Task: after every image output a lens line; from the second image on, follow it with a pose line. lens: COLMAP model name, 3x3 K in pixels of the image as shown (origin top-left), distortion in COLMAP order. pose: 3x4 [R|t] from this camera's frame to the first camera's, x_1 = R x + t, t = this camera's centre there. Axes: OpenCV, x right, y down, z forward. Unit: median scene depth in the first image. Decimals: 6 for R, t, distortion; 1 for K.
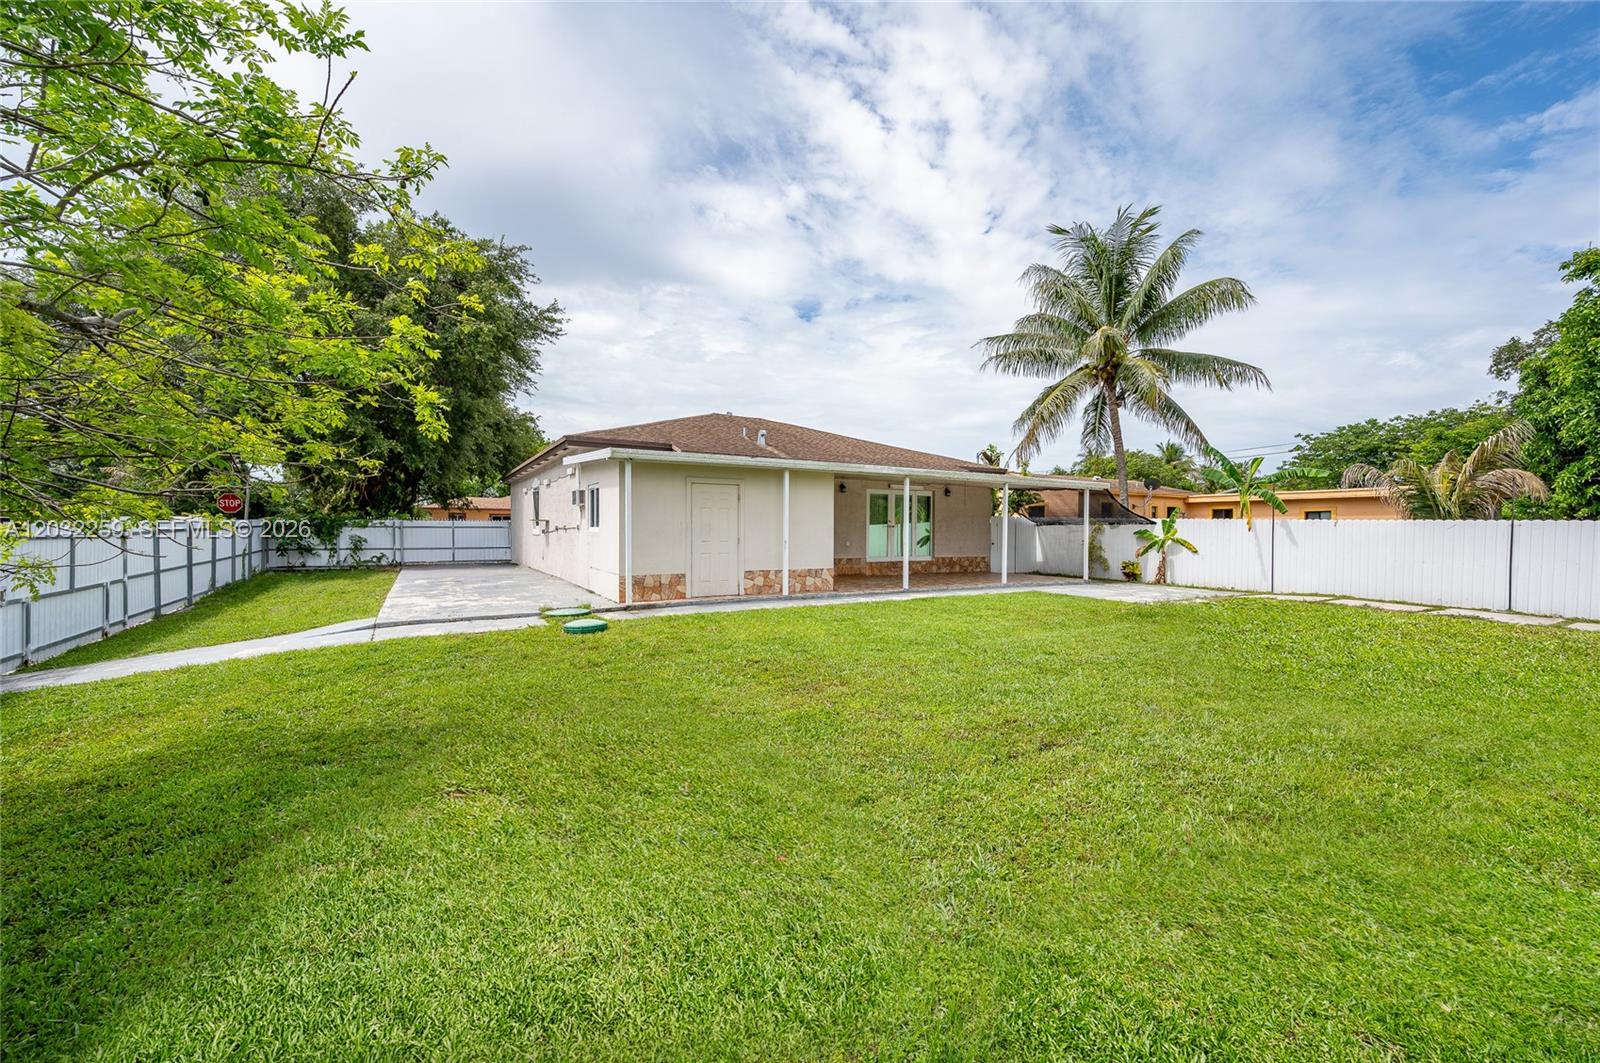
lens RADIAL K [[642.8, 0, 800.0], [0, 642.8, 531.5], [0, 0, 1]] dist [0.000556, 0.000012]
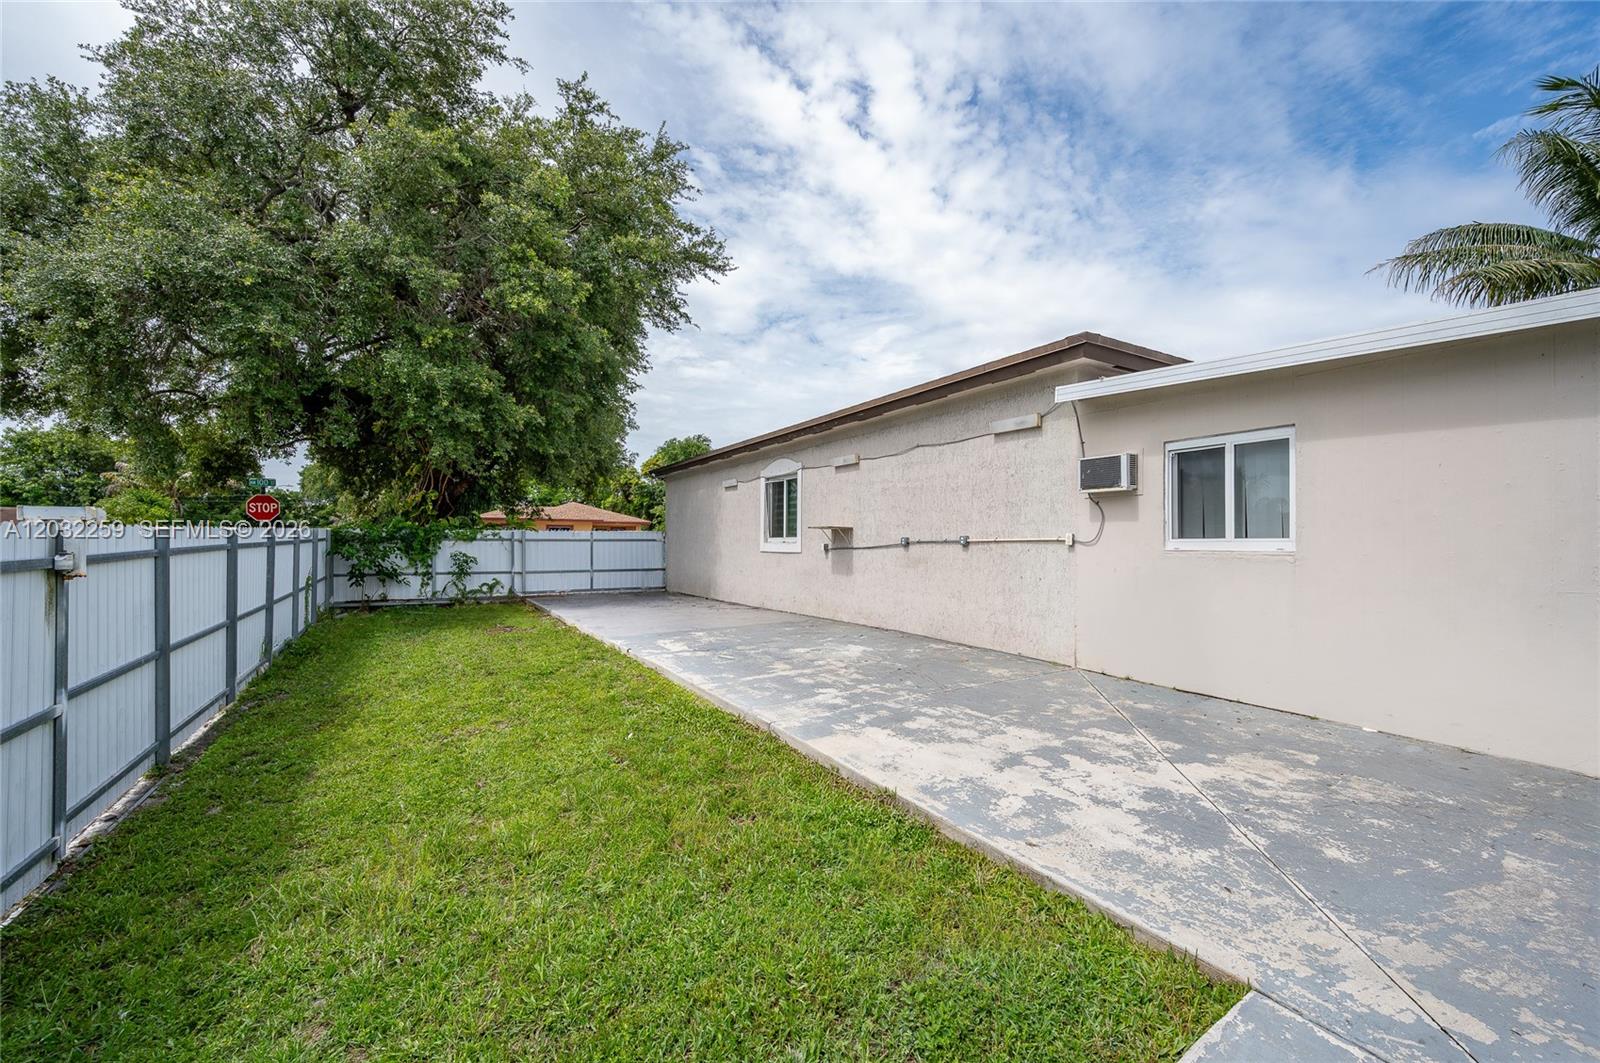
lens RADIAL K [[642.8, 0, 800.0], [0, 642.8, 531.5], [0, 0, 1]] dist [0.000556, 0.000012]
pose [[0.999987, -0.001479, -0.004844, -0.338255], [0.001380, 0.999792, -0.020351, -0.002046], [0.004873, 0.020344, 0.999781, 0.338008]]
